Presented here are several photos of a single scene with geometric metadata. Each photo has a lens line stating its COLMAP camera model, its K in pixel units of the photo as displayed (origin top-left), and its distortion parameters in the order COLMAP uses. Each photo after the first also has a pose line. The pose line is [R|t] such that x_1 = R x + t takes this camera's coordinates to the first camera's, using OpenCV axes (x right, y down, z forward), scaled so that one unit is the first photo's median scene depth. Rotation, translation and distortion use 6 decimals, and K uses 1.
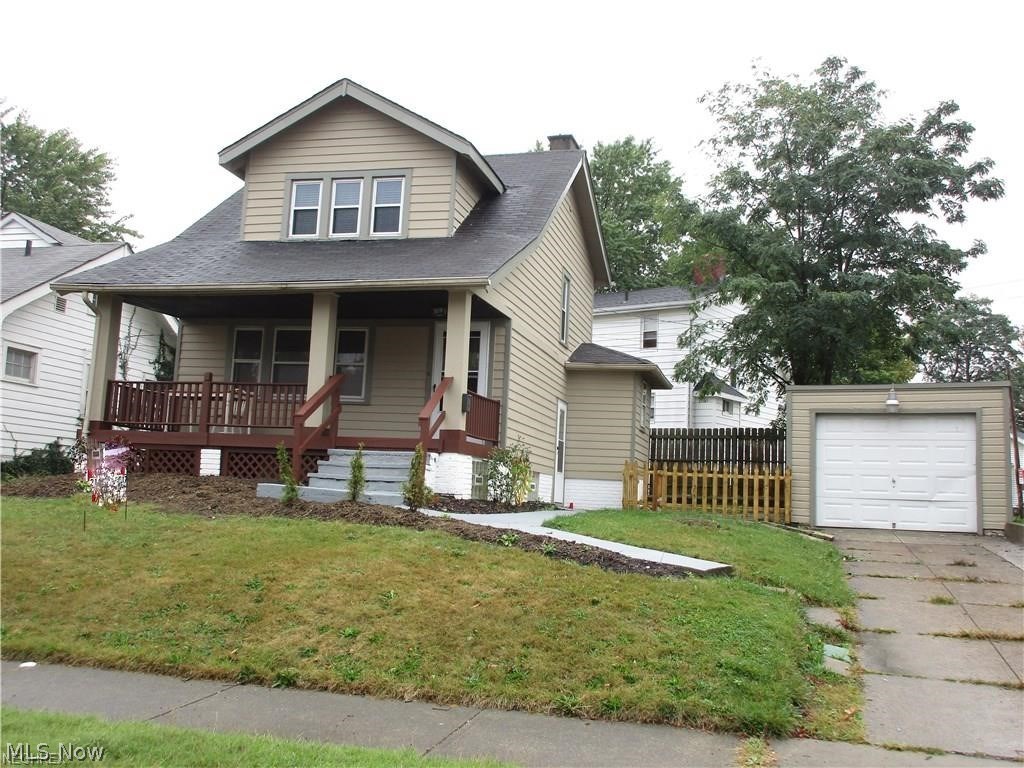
lens RADIAL K [[994.7, 0, 513.6], [0, 994.7, 384.7], [0, 0, 1]] dist [-0.006210, 0.000000]
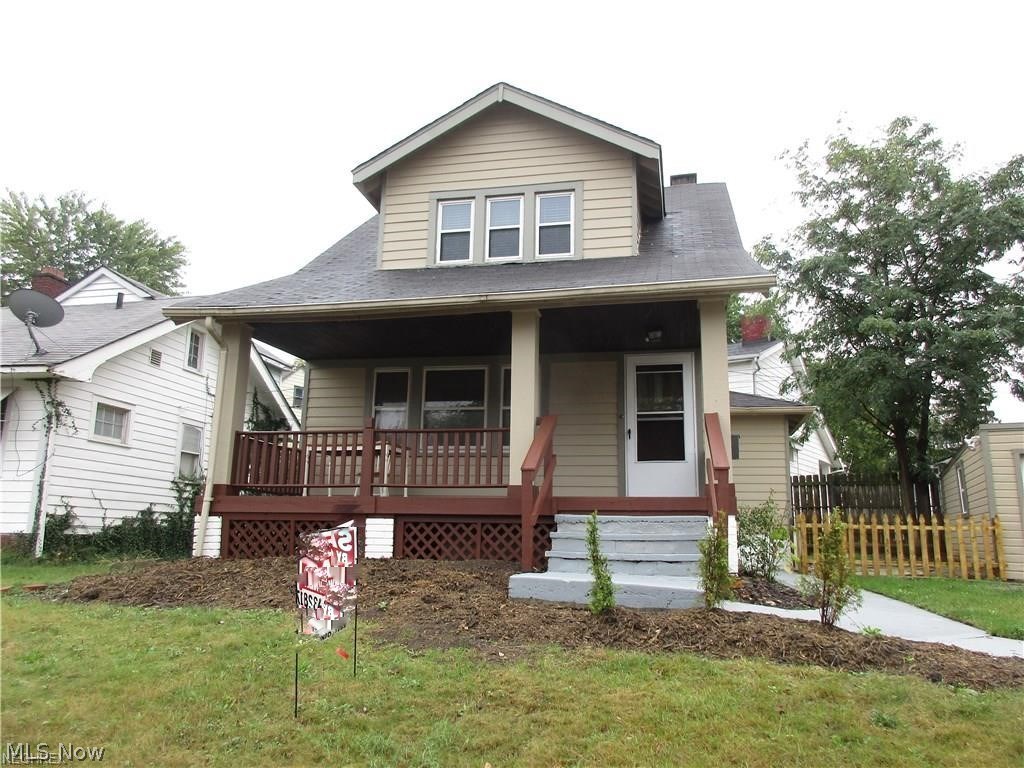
lens RADIAL K [[765.8, 0, 511.9], [0, 765.8, 384.8], [0, 0, 1]] dist [-0.012292, 0.002468]
pose [[0.998838, -0.021018, 0.043370, -0.190468], [0.024429, 0.996522, -0.079663, 0.010477], [-0.041545, 0.080630, 0.995878, 0.342675]]
